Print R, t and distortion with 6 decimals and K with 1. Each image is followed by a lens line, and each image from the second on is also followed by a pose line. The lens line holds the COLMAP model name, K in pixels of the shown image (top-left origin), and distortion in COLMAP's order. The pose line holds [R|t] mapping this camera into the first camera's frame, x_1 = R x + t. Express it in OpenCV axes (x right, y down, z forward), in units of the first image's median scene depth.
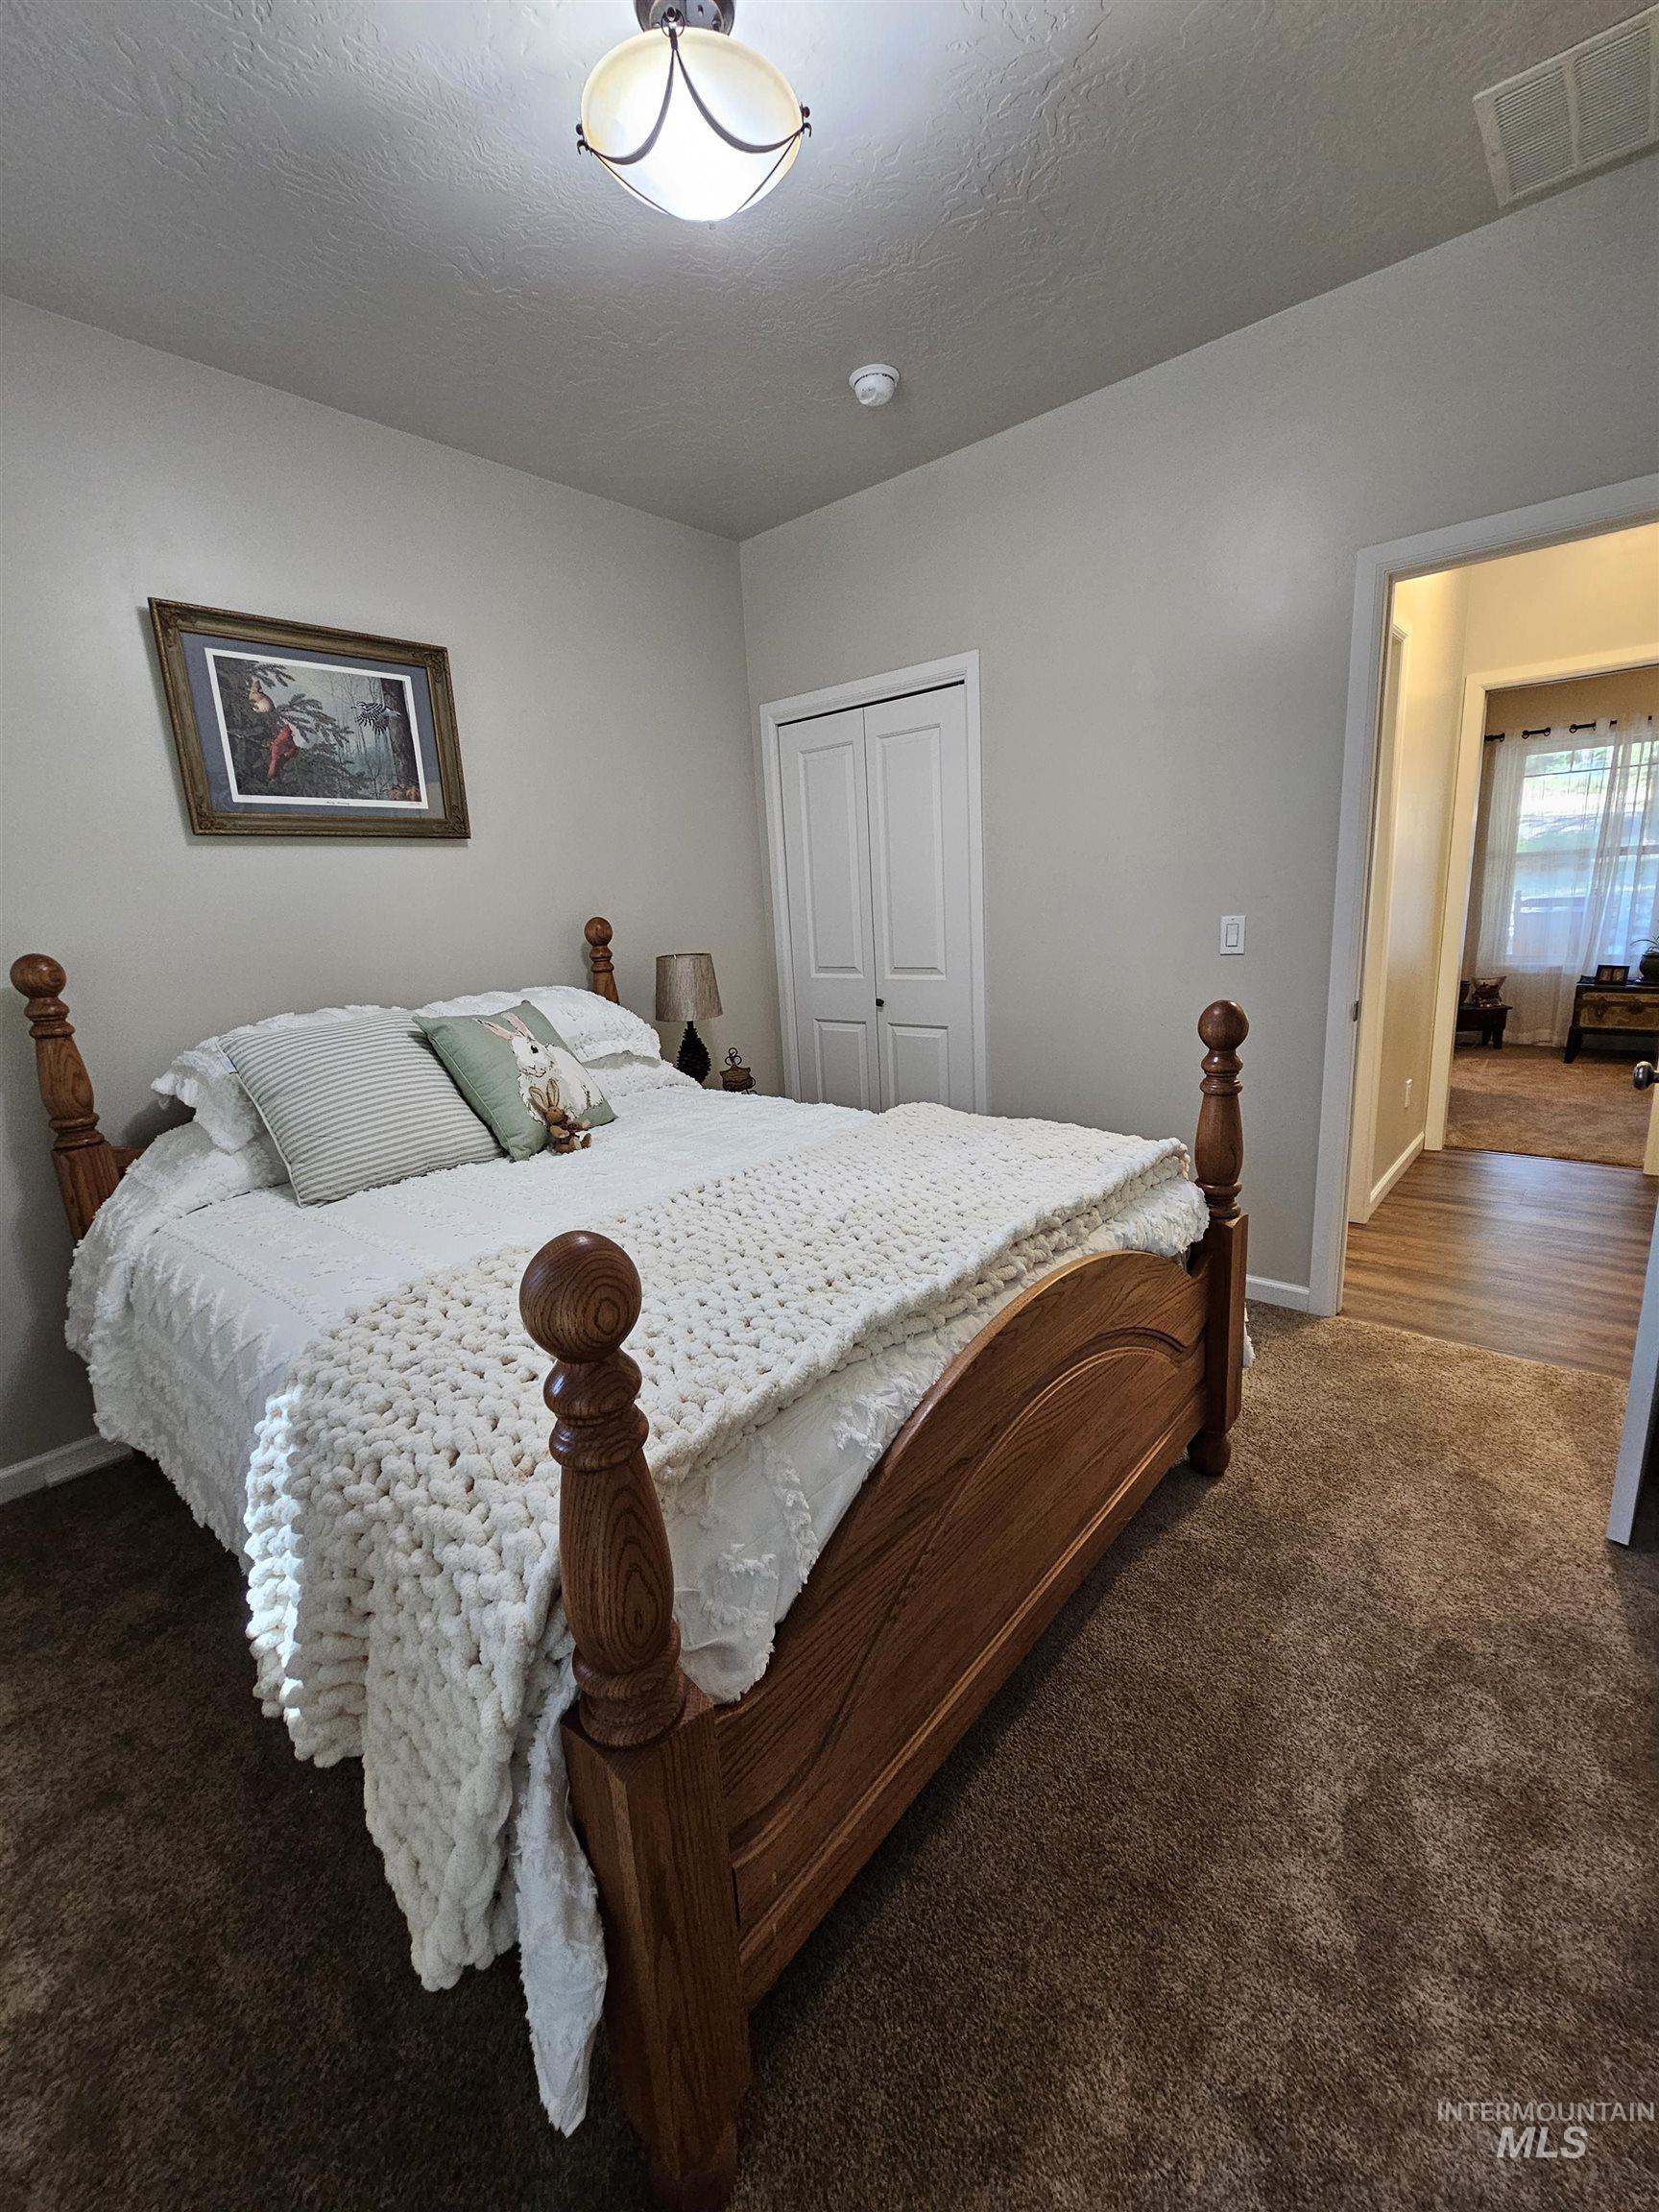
lens RADIAL K [[911.4, 0, 836.8], [0, 911.4, 1101.8], [0, 0, 1]] dist [0.001320, -0.000459]
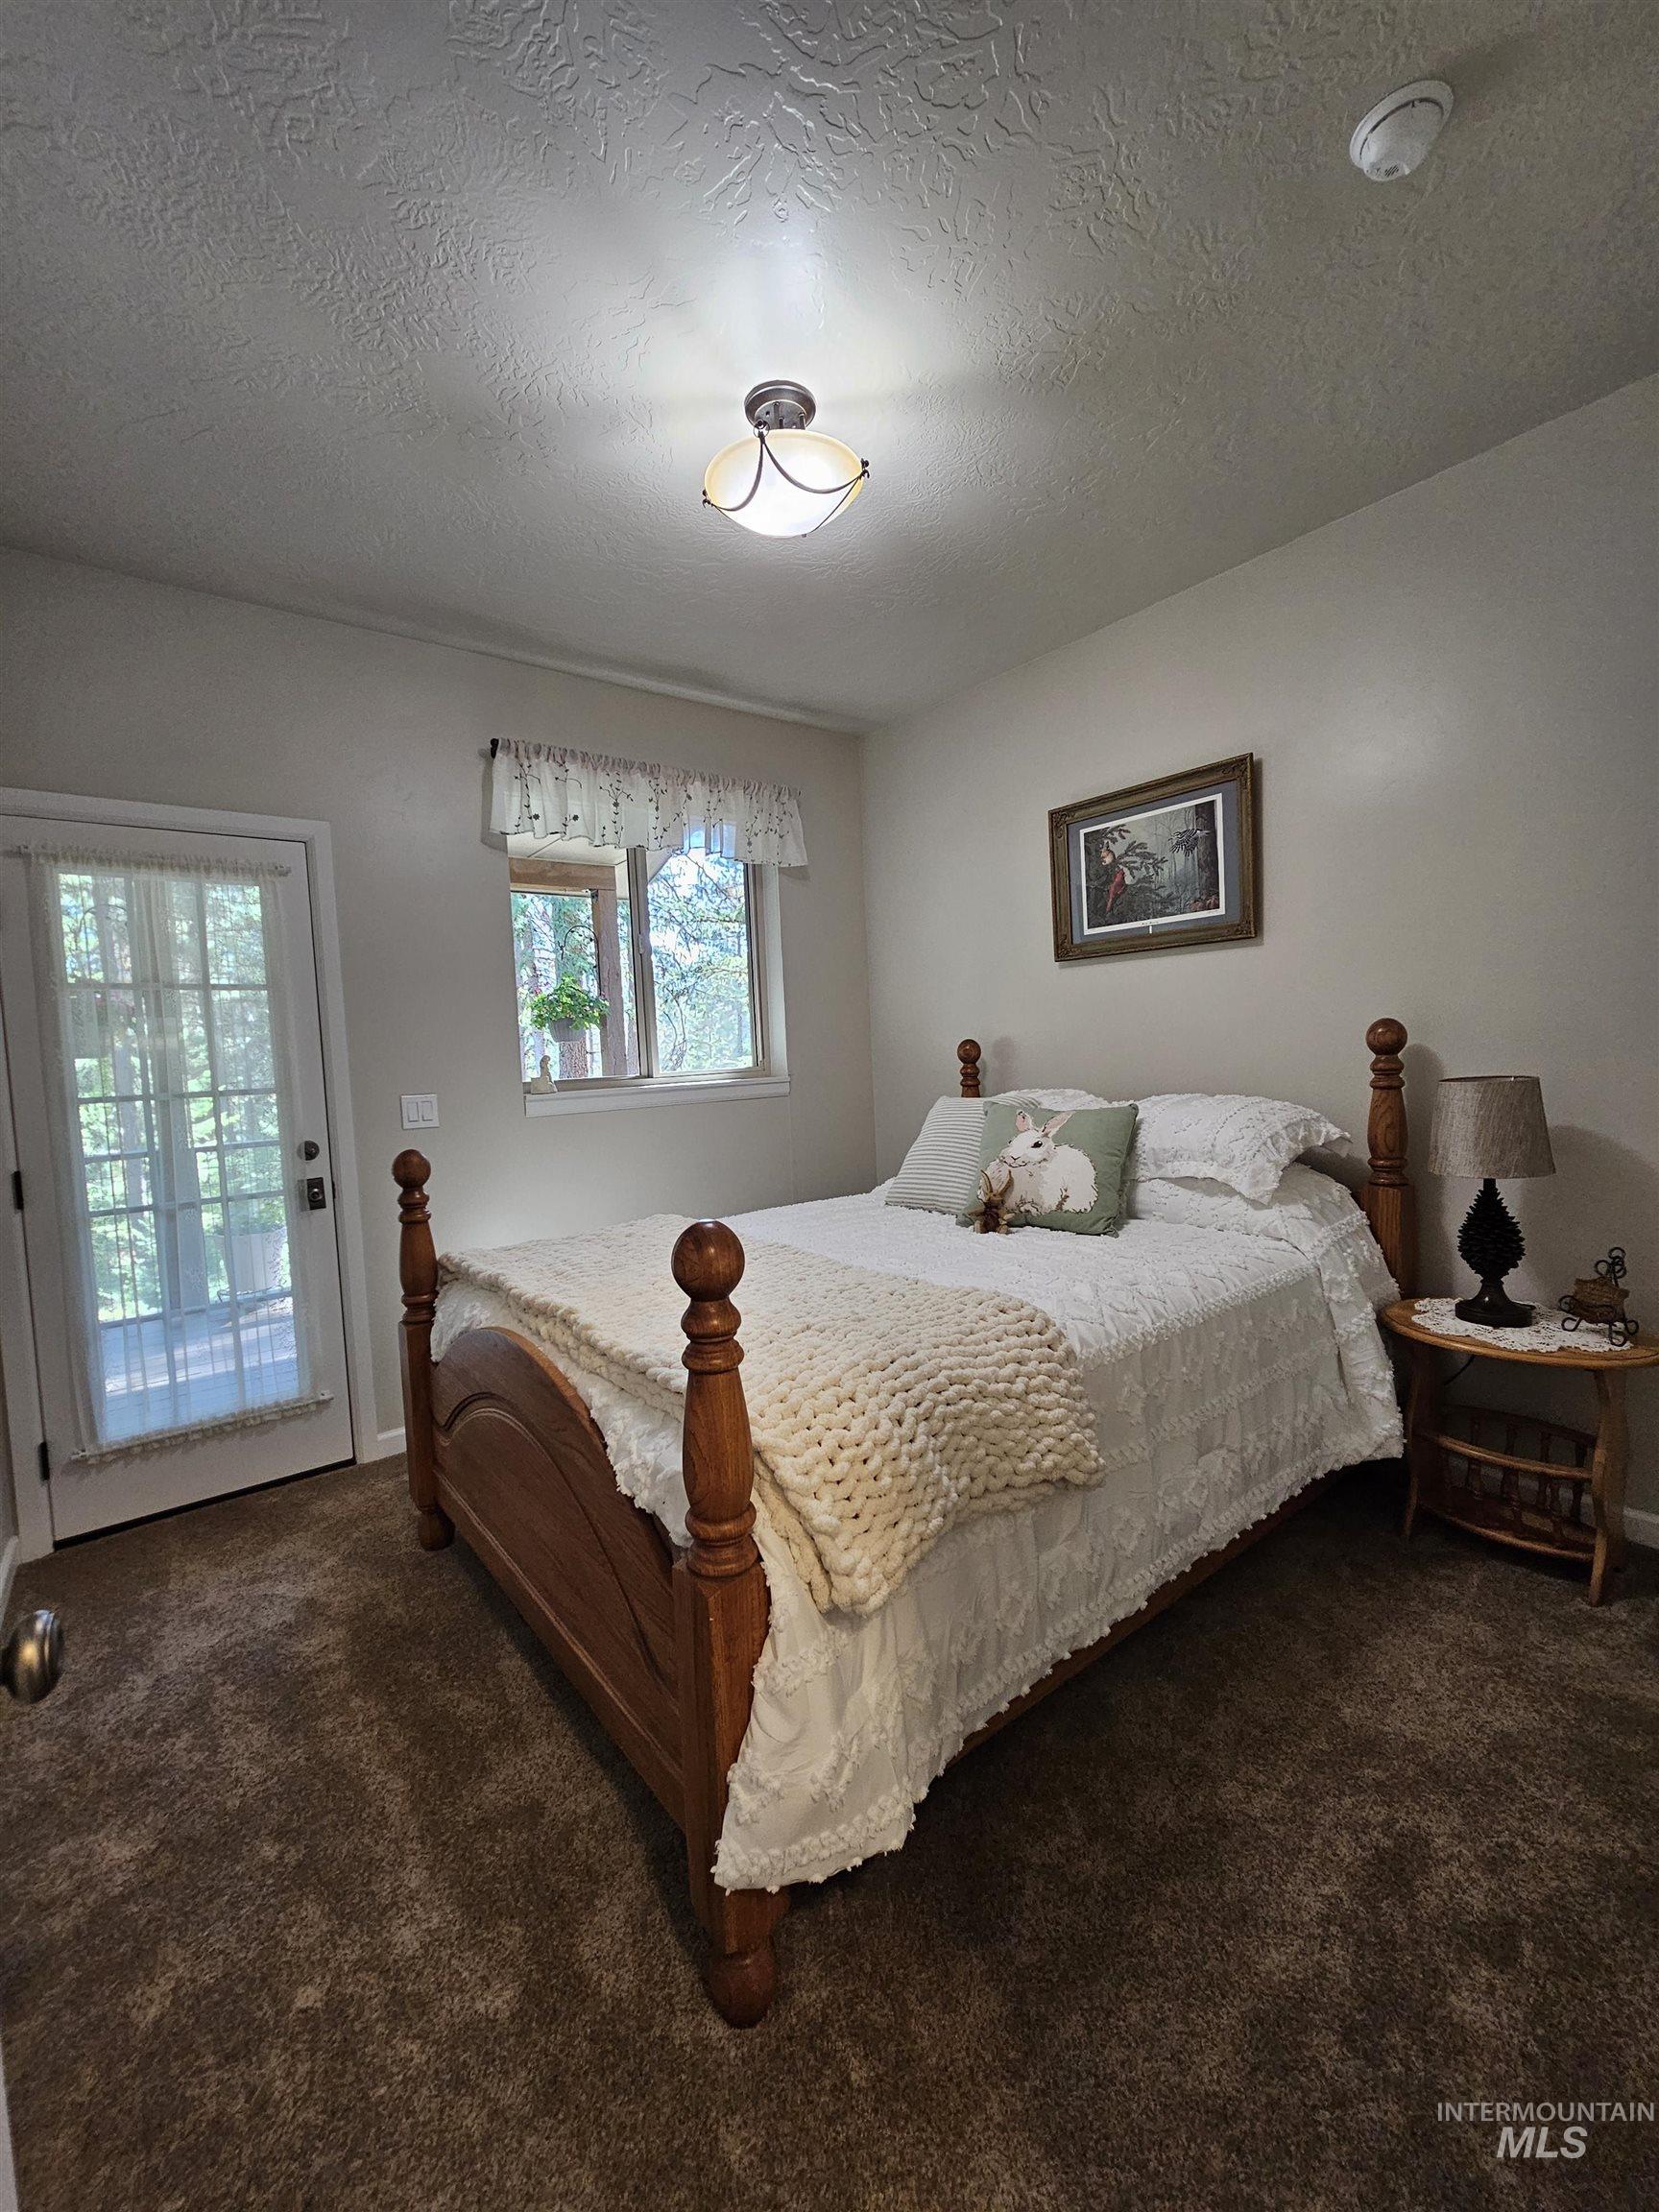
lens RADIAL K [[911.4, 0, 836.8], [0, 911.4, 1101.8], [0, 0, 1]] dist [0.001320, -0.000459]
pose [[-0.185101, 0.132075, -0.973804, 0.776573], [-0.152555, 0.975053, 0.161242, -0.244724], [0.970806, 0.178404, -0.160335, 0.892670]]
